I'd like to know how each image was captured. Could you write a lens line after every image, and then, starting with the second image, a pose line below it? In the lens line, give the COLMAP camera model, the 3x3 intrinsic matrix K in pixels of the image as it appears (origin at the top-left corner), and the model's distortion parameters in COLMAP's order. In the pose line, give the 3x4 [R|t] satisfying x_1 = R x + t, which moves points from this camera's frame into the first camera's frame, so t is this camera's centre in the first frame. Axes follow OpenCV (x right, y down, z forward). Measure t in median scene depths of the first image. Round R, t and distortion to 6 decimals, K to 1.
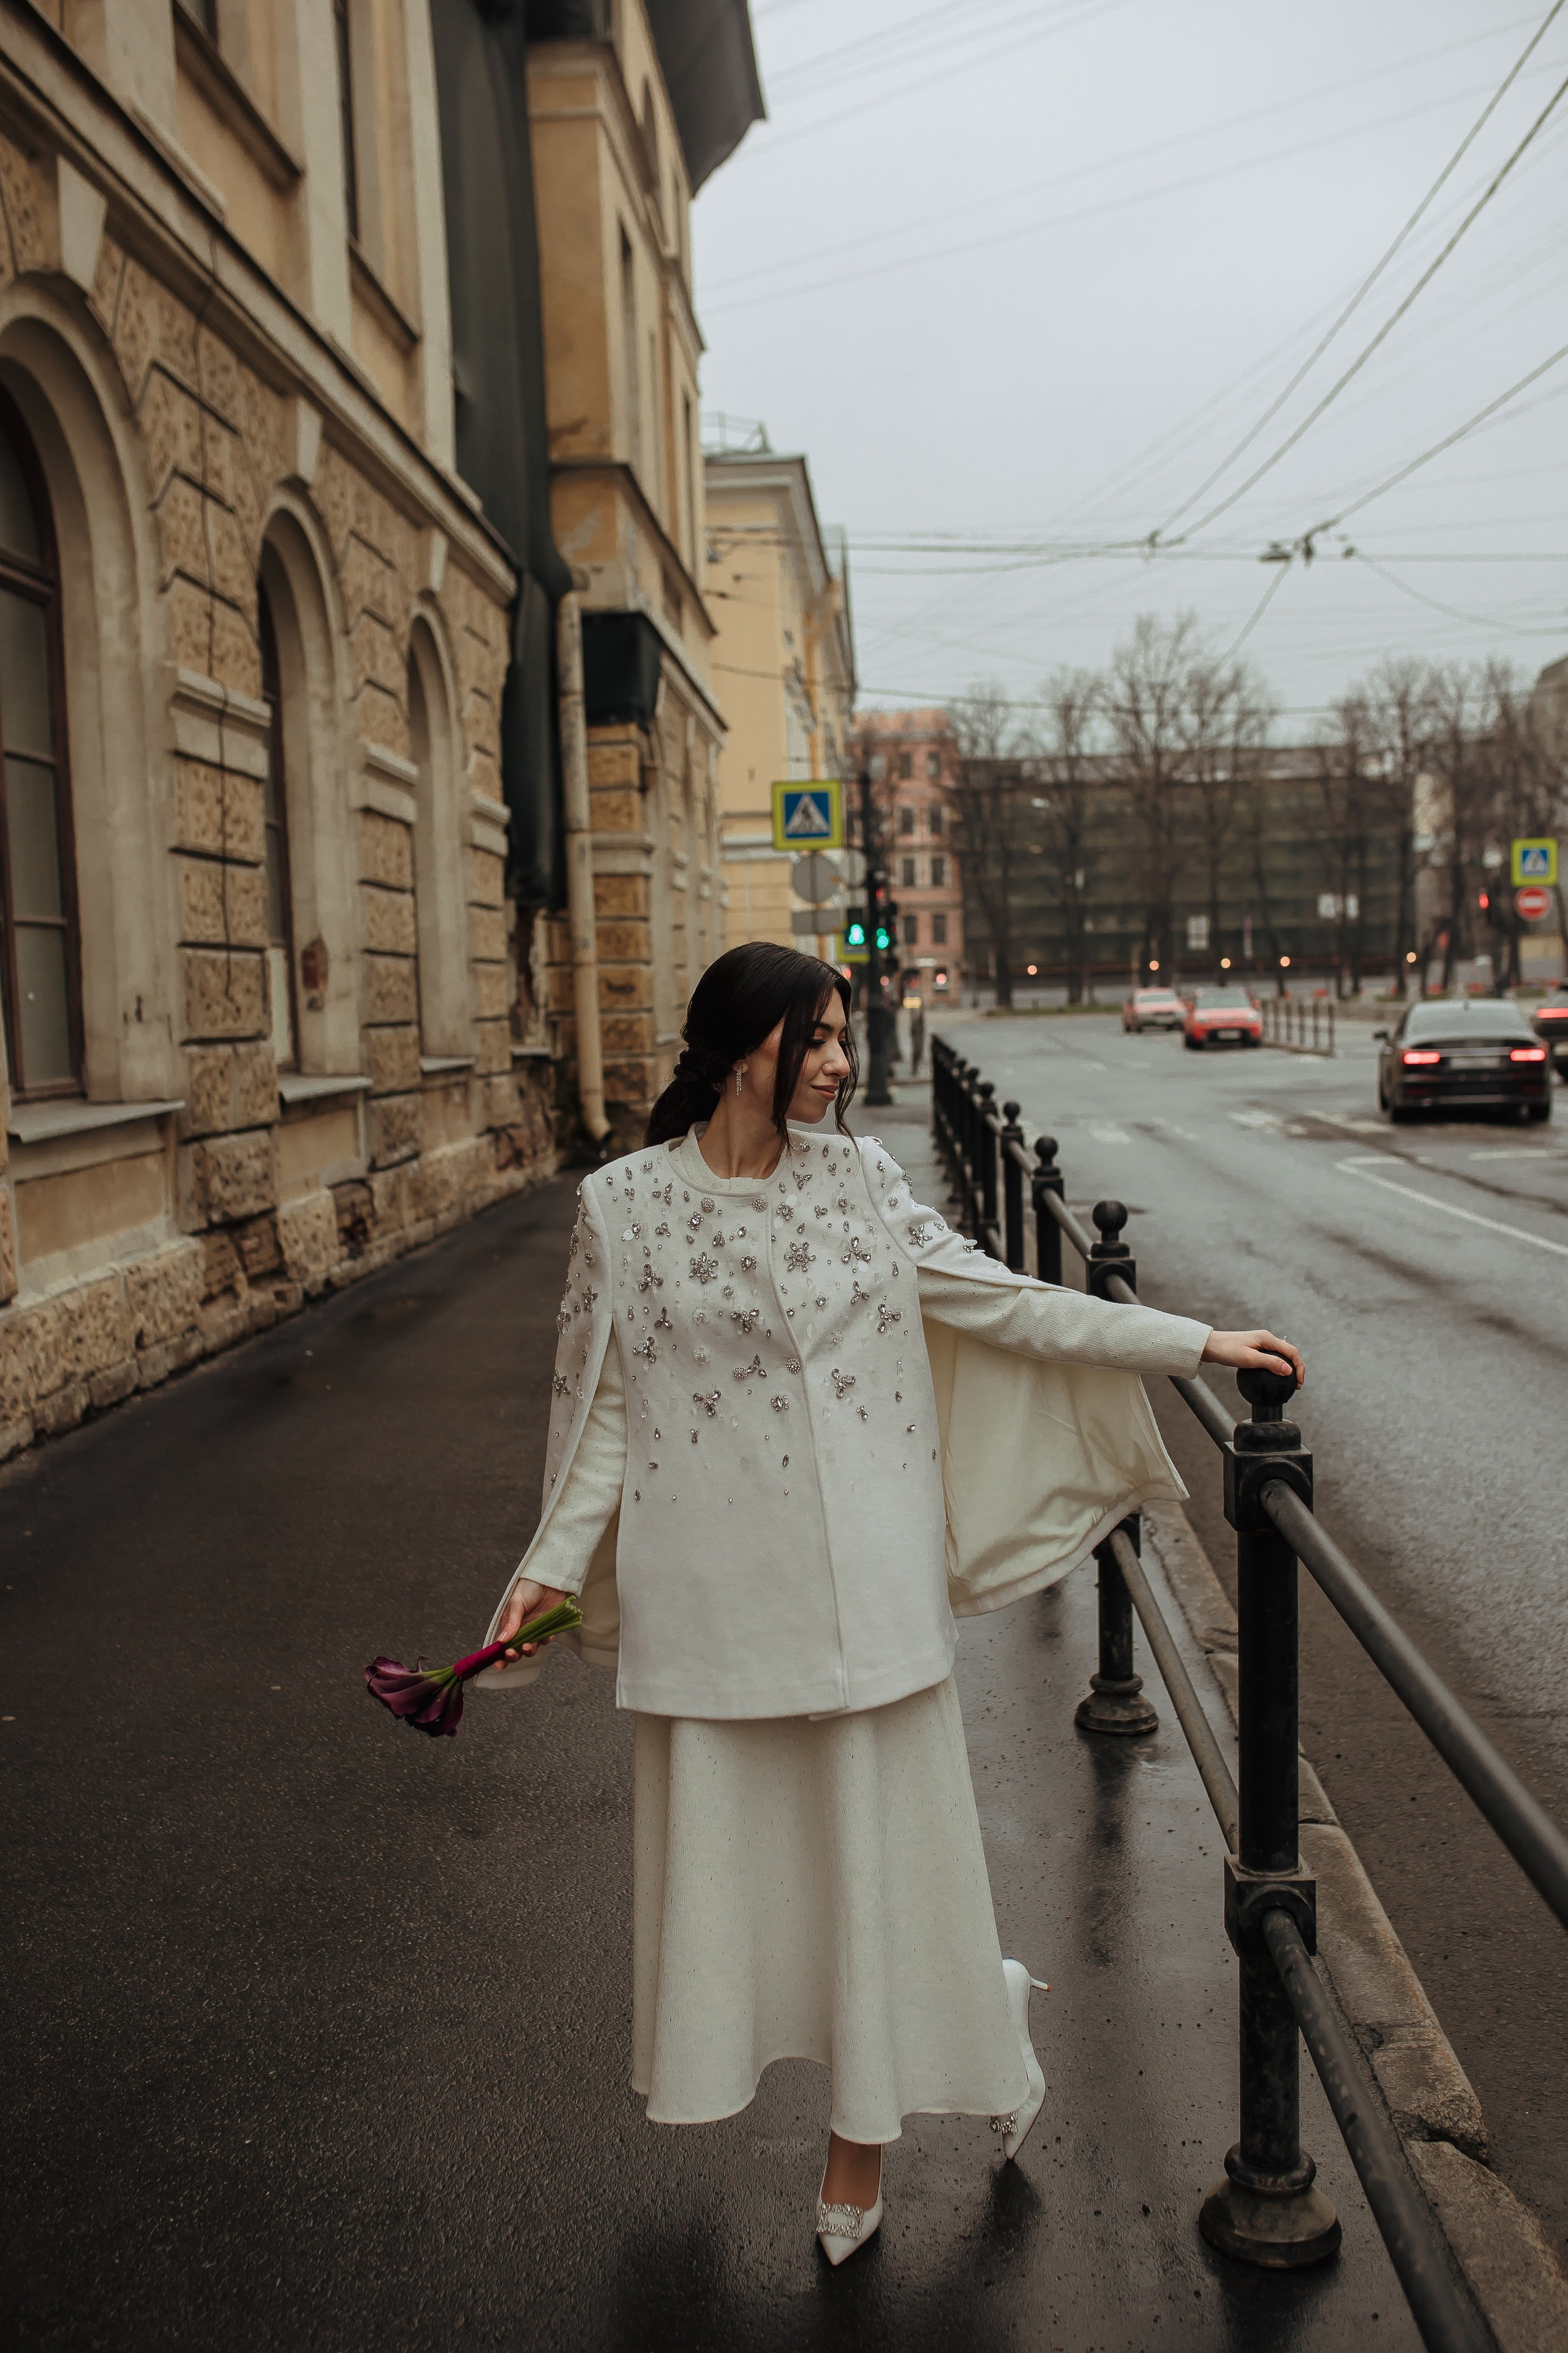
lens RADIAL K [[2246.6, 0, 778.5], [0, 2246.6, 1192.7], [0, 0, 1]] dist [-0.055930, 0.081255]
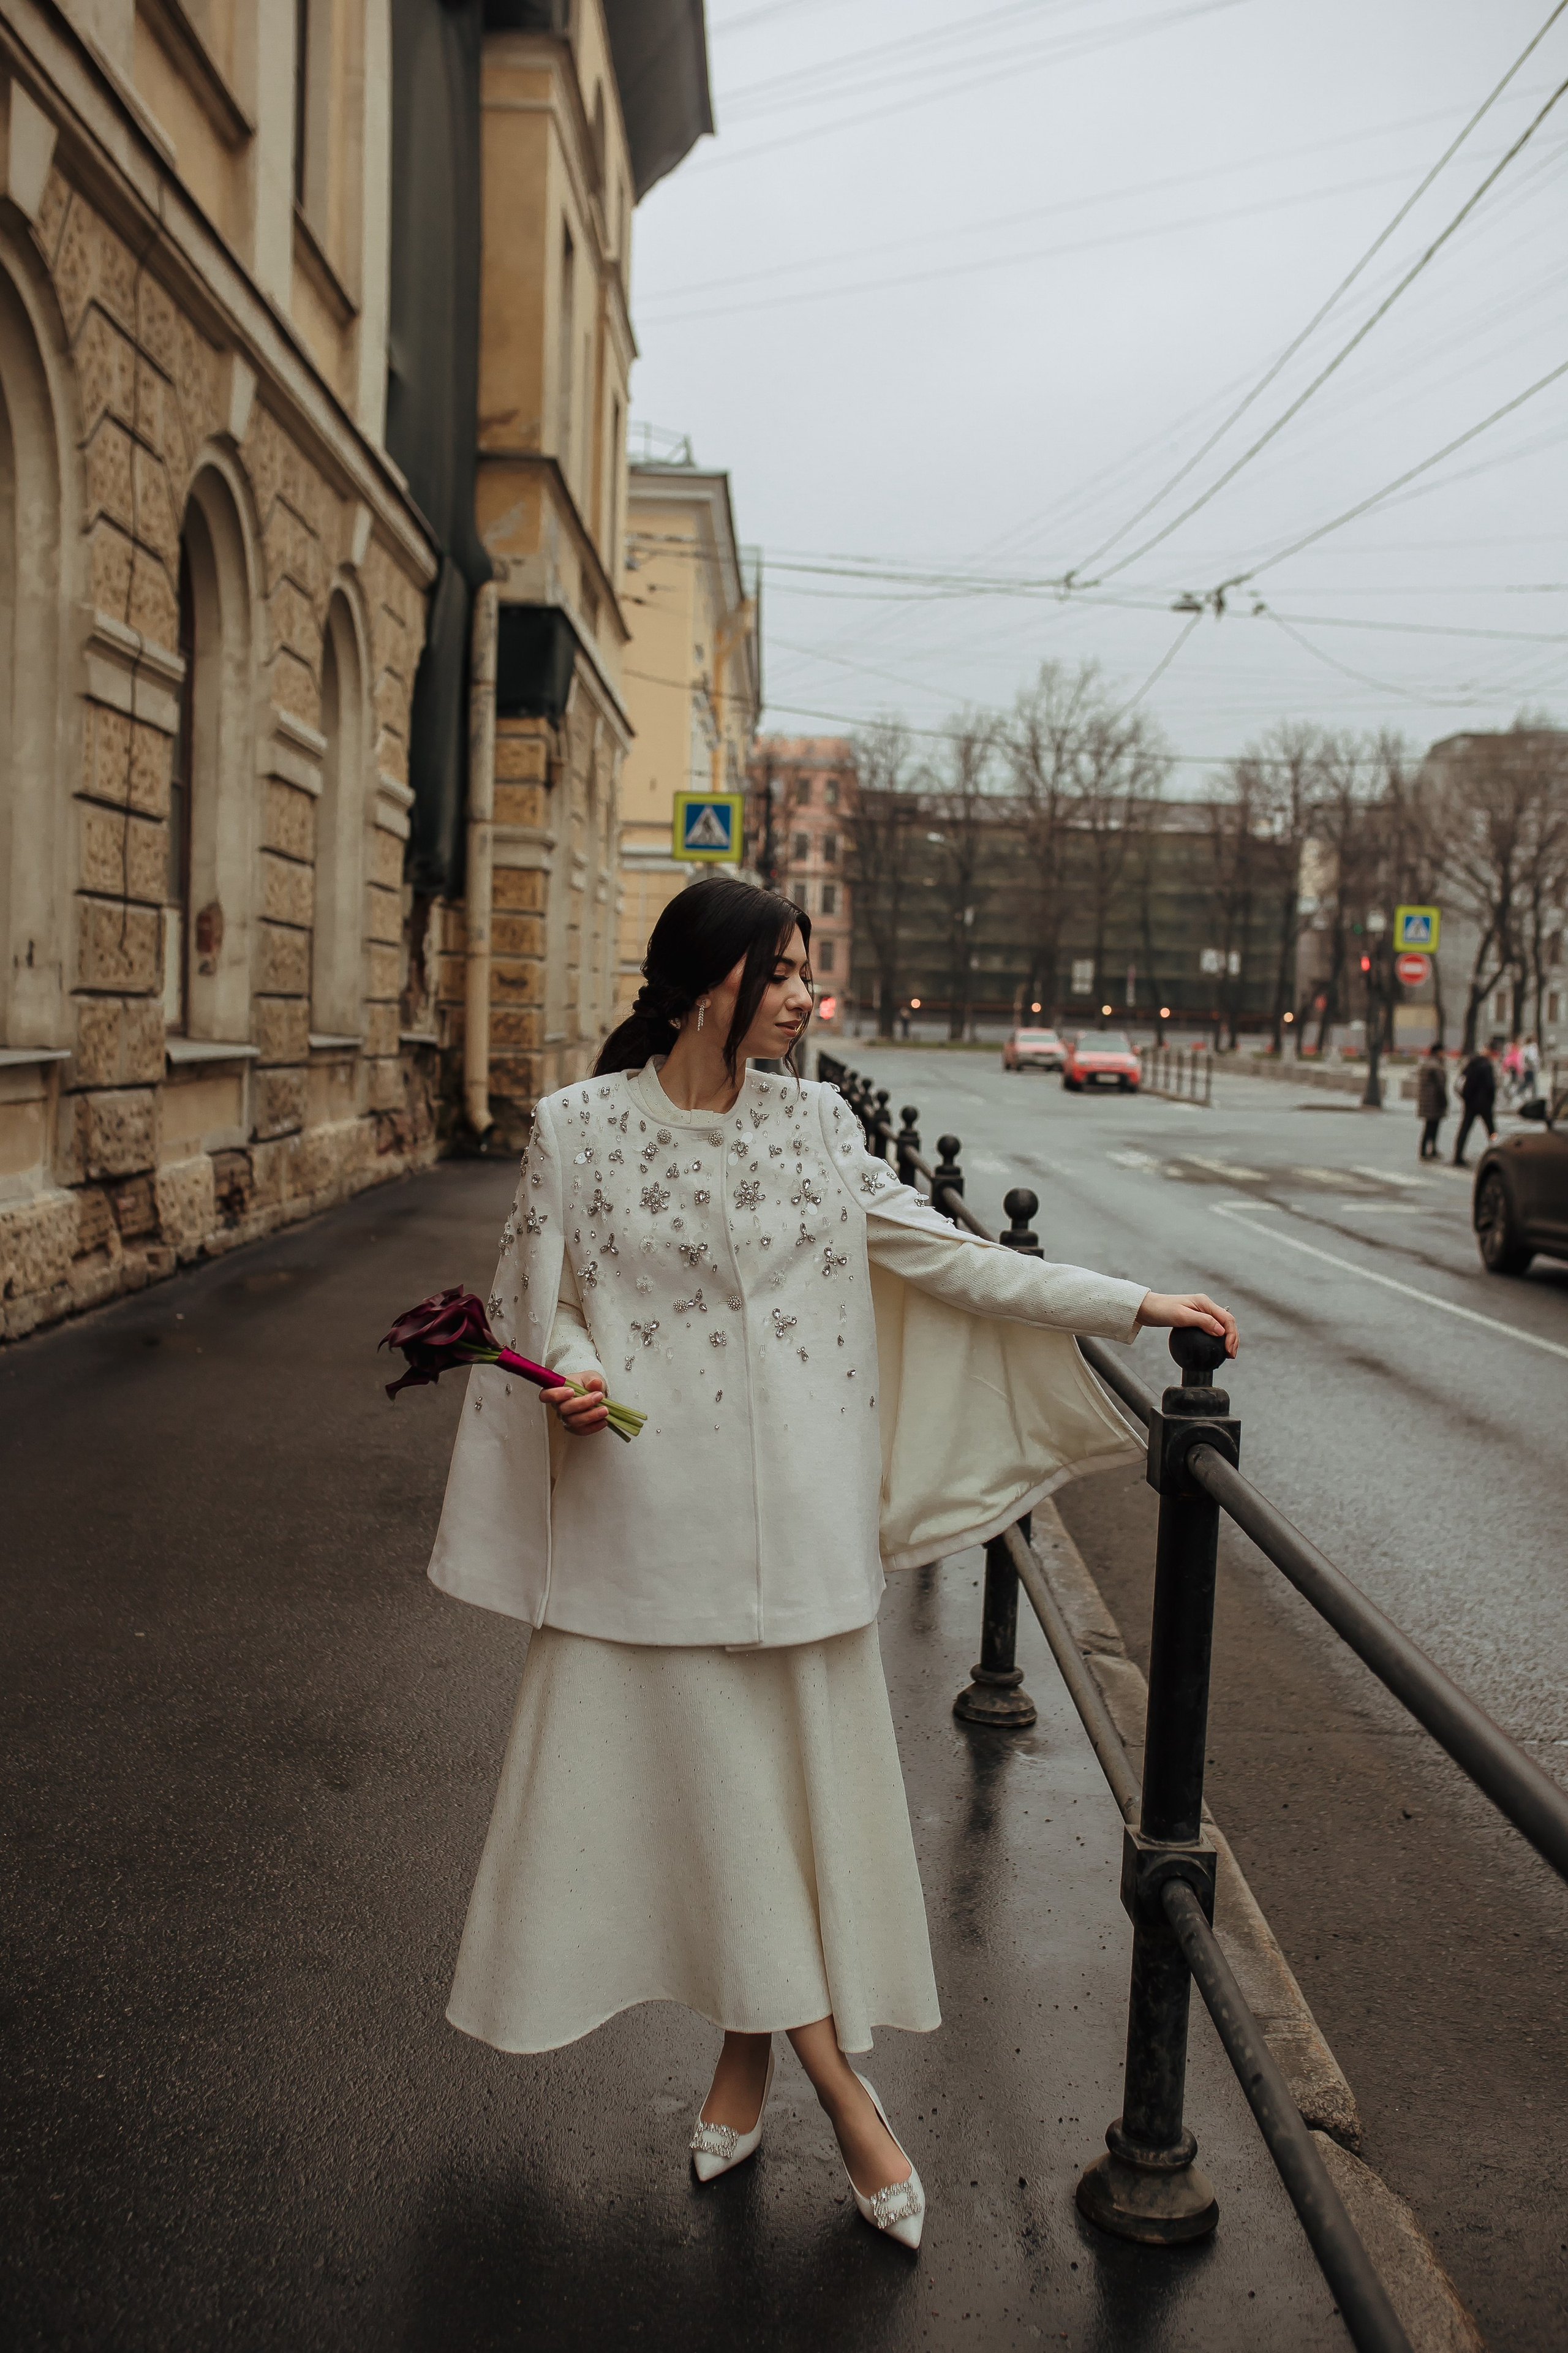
lens RADIAL K [[2247.6, 0, 775.0], [0, 2247.6, 1179.4], [0, 0, 1]] dist [-0.056033, 0.082881]
pose [[0.996216, 0.066679, 0.055754, -0.004567], [-0.065821, 0.997685, -0.017099, 0.006058], [-0.056765, 0.013364, 0.998298, 0.002508]]
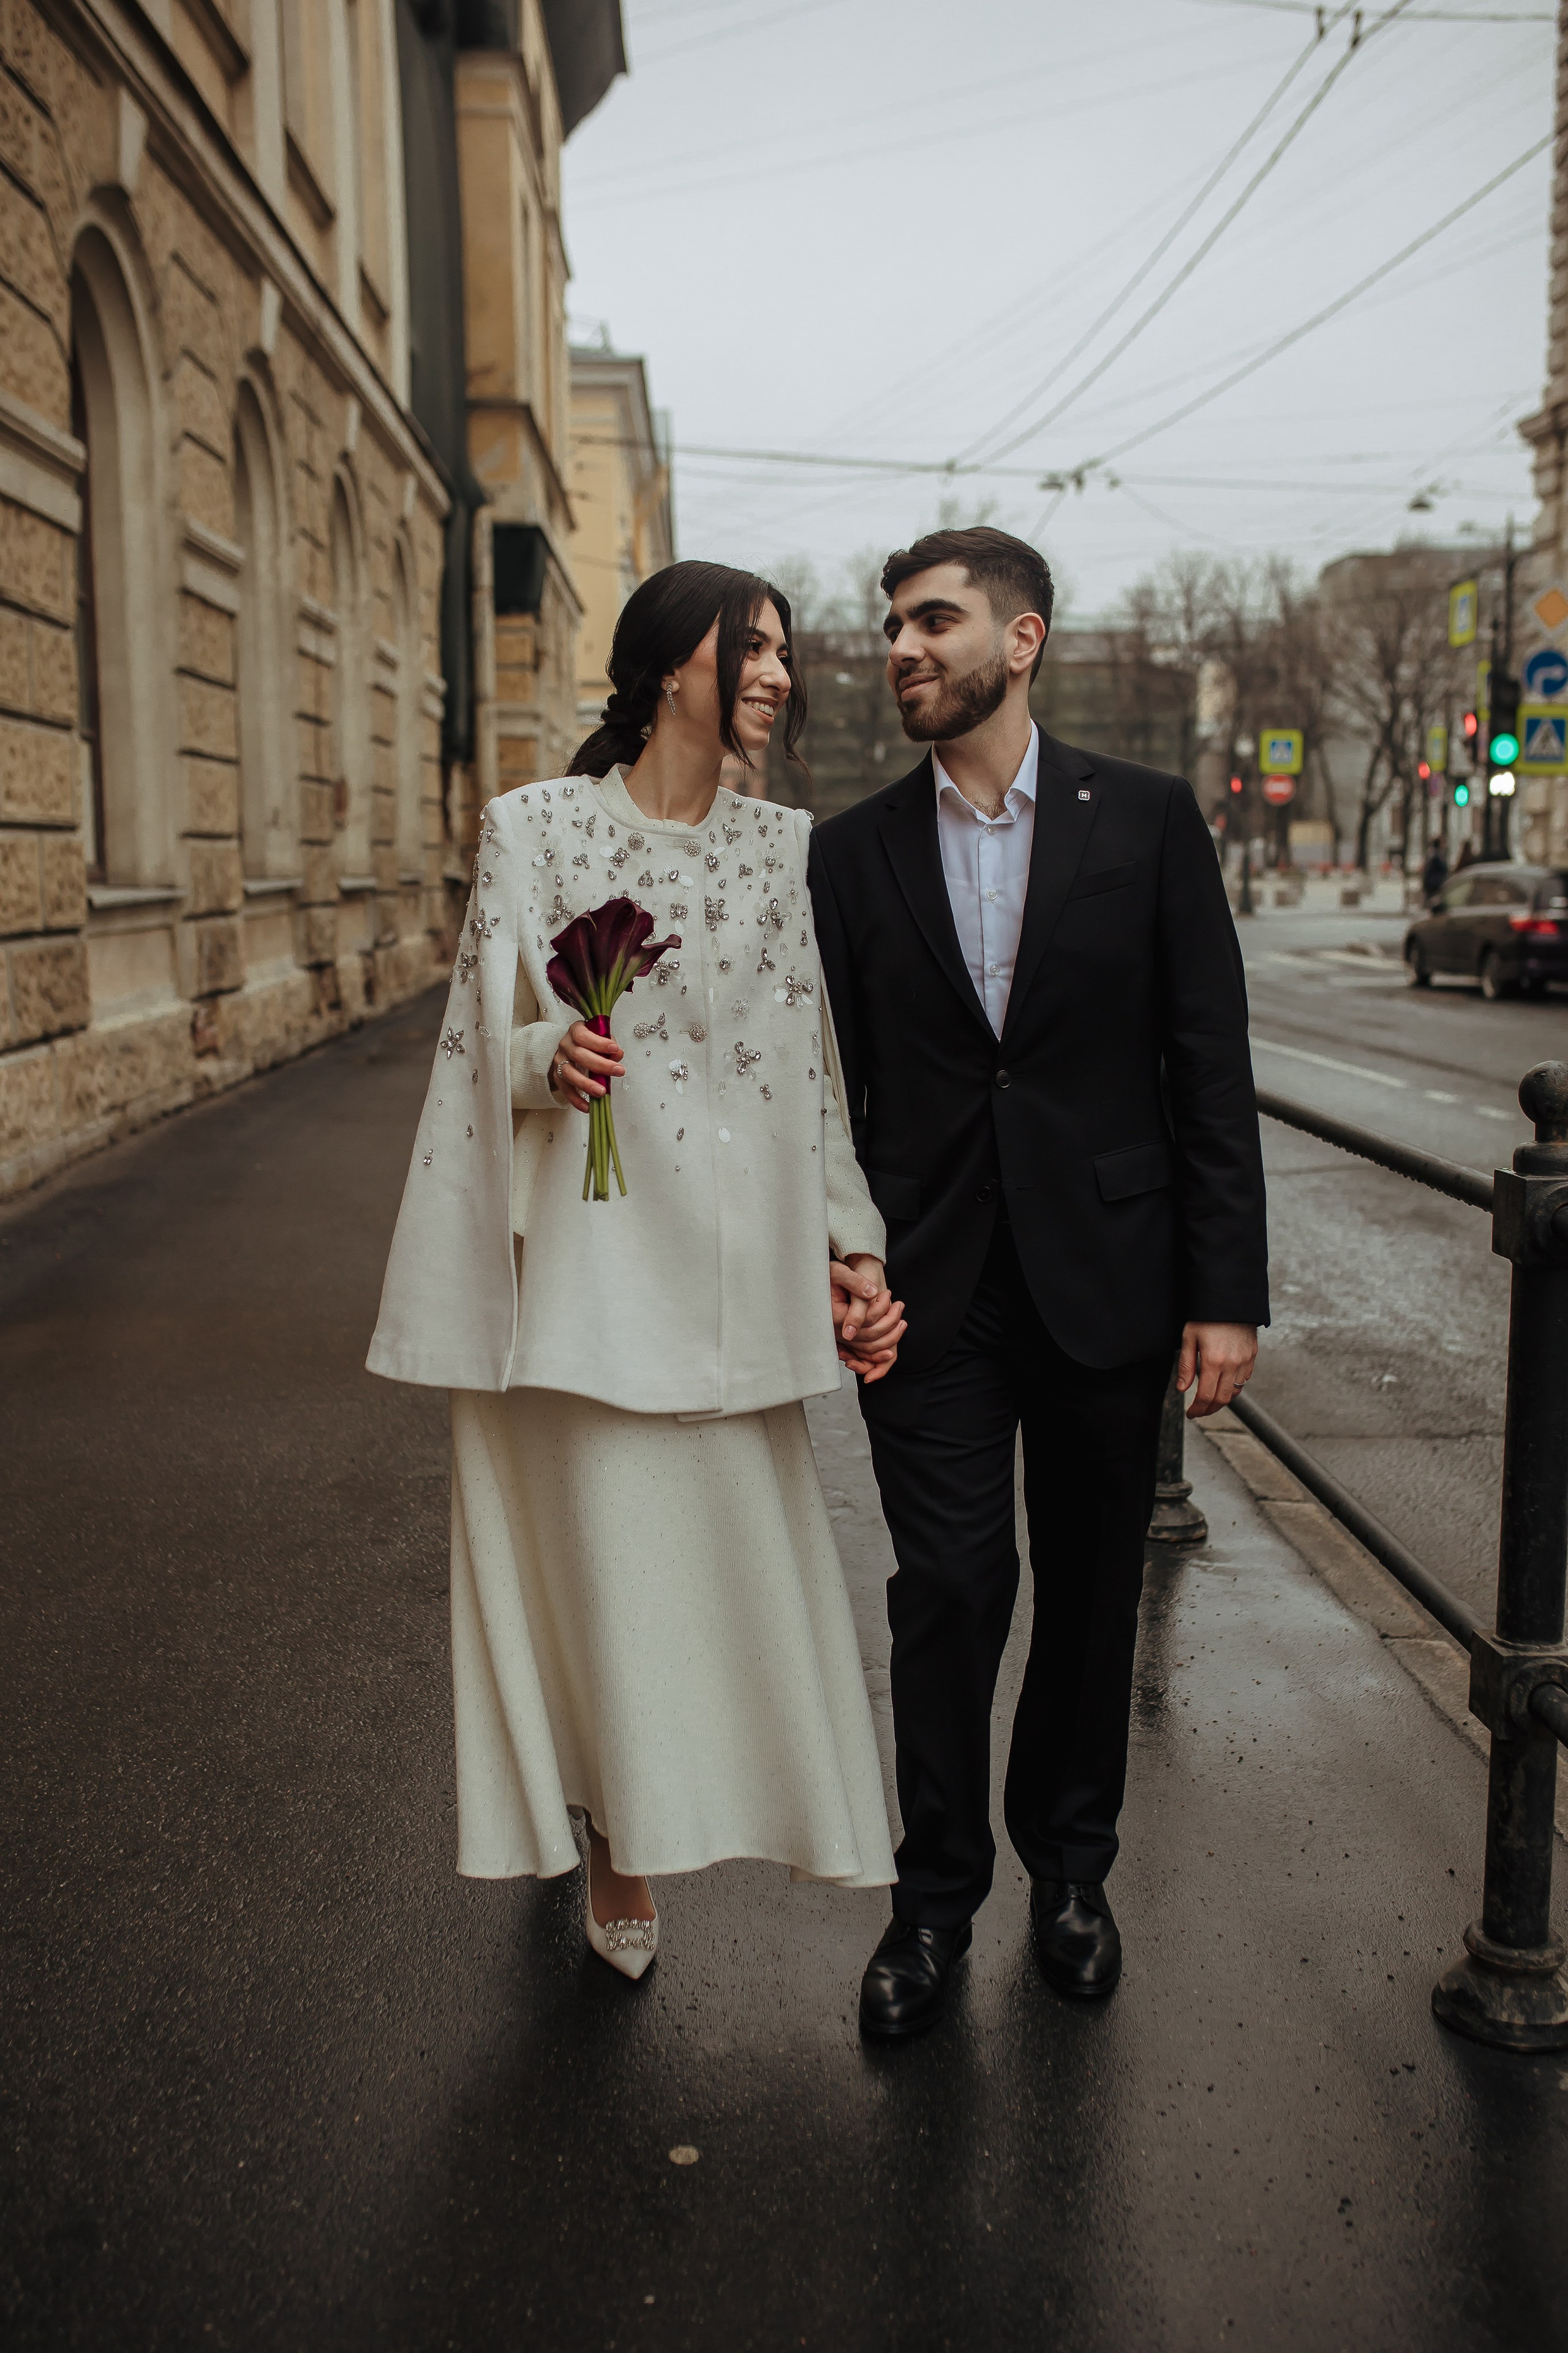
lens RADIAL K [[2247.6, 0, 775.0], [0, 2247.6, 1179.4], [0, 0, 1]] dist [-0.056033, 0.082881]
pose [[0.995603, 0.018377, 0.091848, -0.041669], [-0.023190, 0.998398, 0.051611, 0.039791], [-0.090752, -0.053514, 0.994435, -0.292455]]
